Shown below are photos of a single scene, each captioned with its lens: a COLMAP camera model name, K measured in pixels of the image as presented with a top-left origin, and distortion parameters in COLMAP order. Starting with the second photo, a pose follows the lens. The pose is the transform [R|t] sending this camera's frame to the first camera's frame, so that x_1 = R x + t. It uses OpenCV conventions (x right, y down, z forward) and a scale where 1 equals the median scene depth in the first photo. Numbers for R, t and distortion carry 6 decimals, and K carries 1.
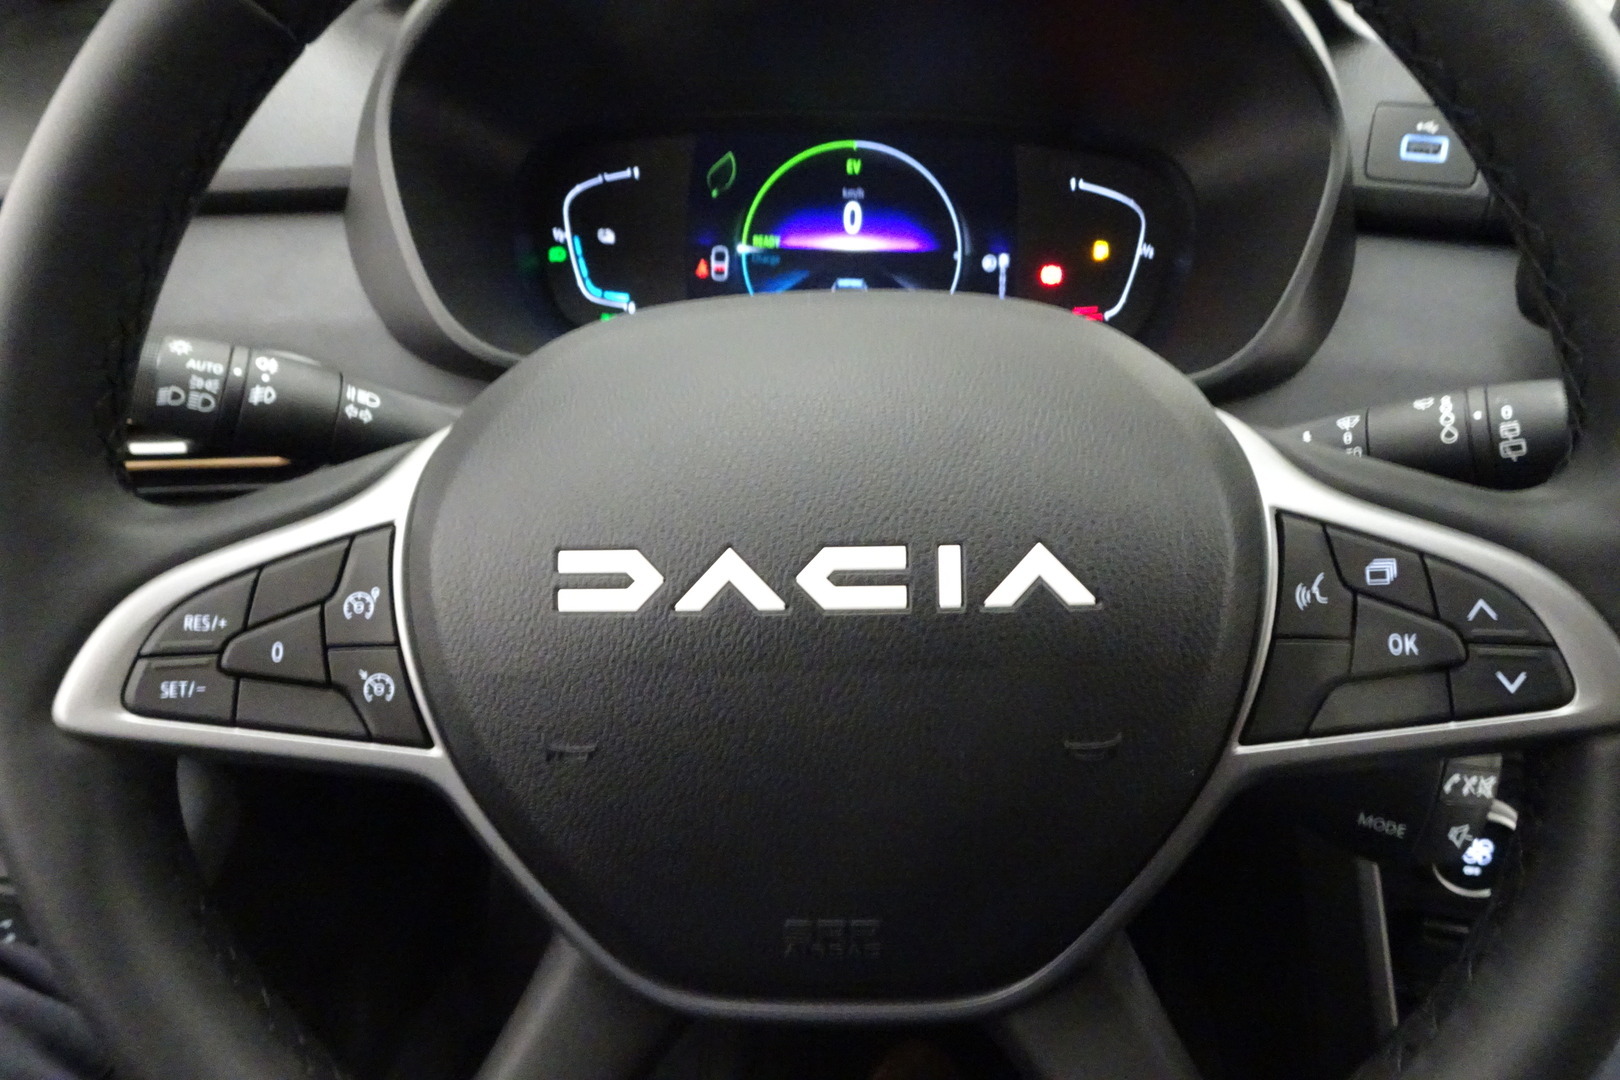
lens RADIAL K [[1165.8, 0, 800.6], [0, 1165.8, 526.4], [0, 0, 1]] dist [0.002299, -0.014725]
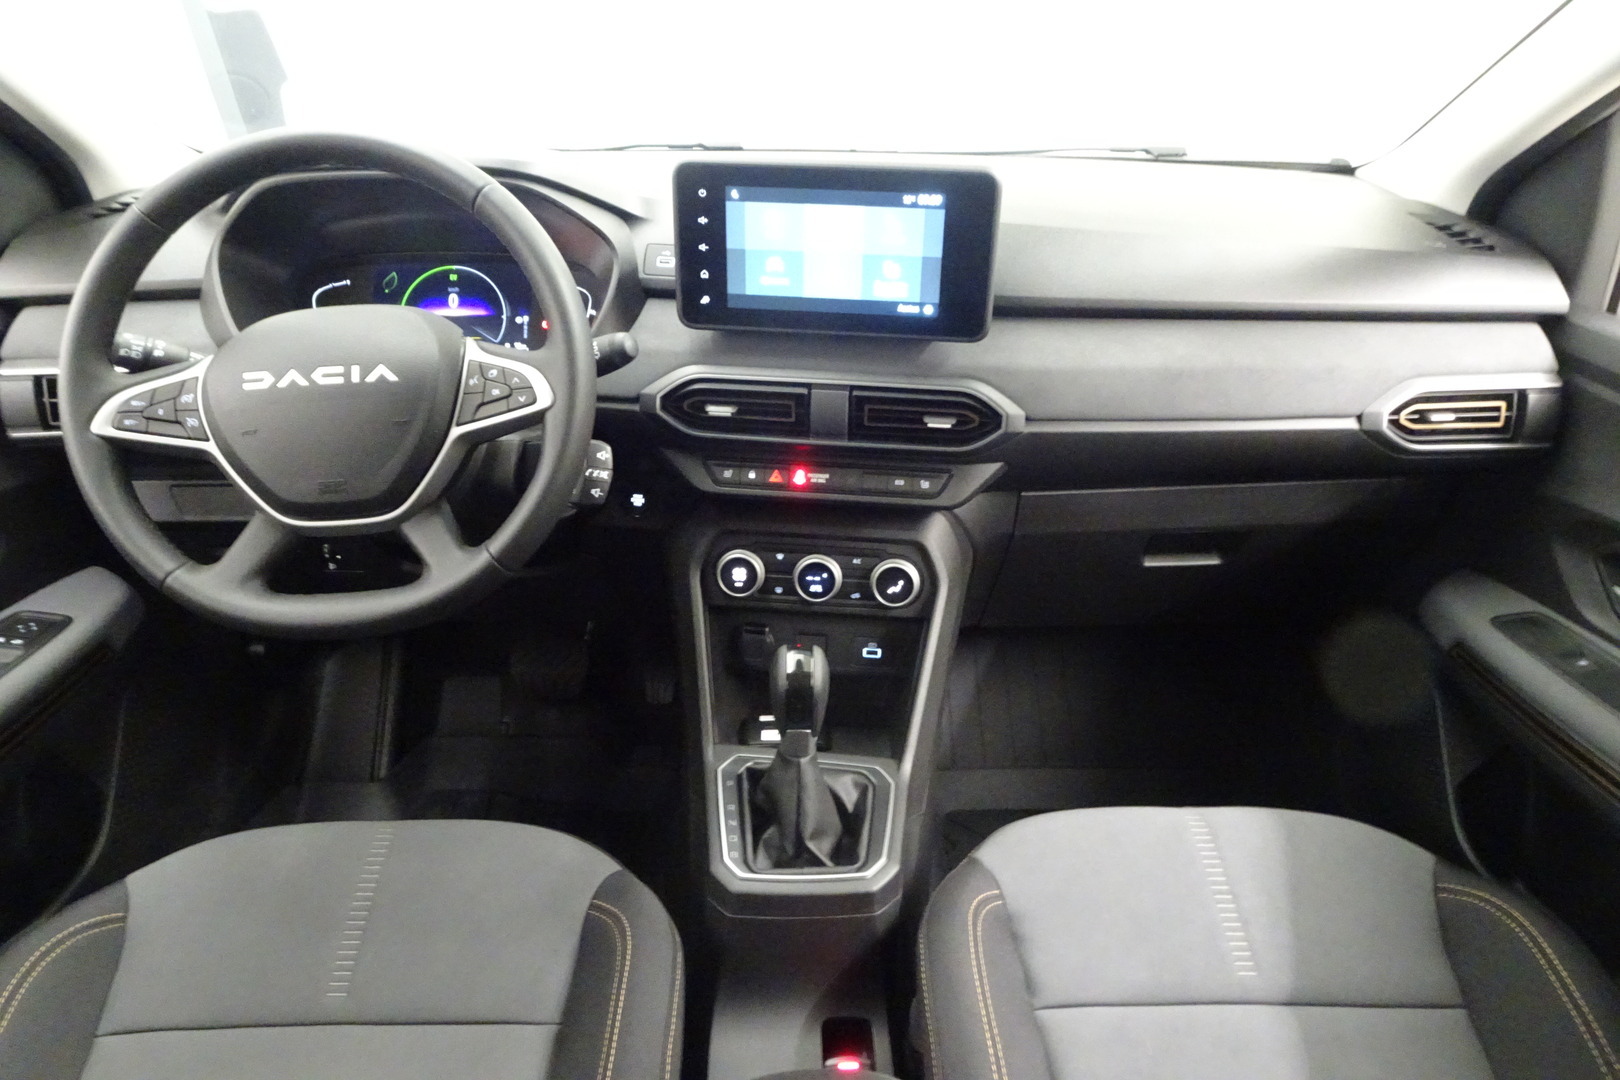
lens RADIAL K [[1165.8, 0, 816.0], [0, 1165.8, 553.7], [0, 0, 1]] dist [0.002299, -0.014725]
pose [[0.996904, -0.040966, 0.067107, 1.127040], [0.047353, 0.994202, -0.096538, 0.888182], [-0.062763, 0.099417, 0.993065, -2.277482]]
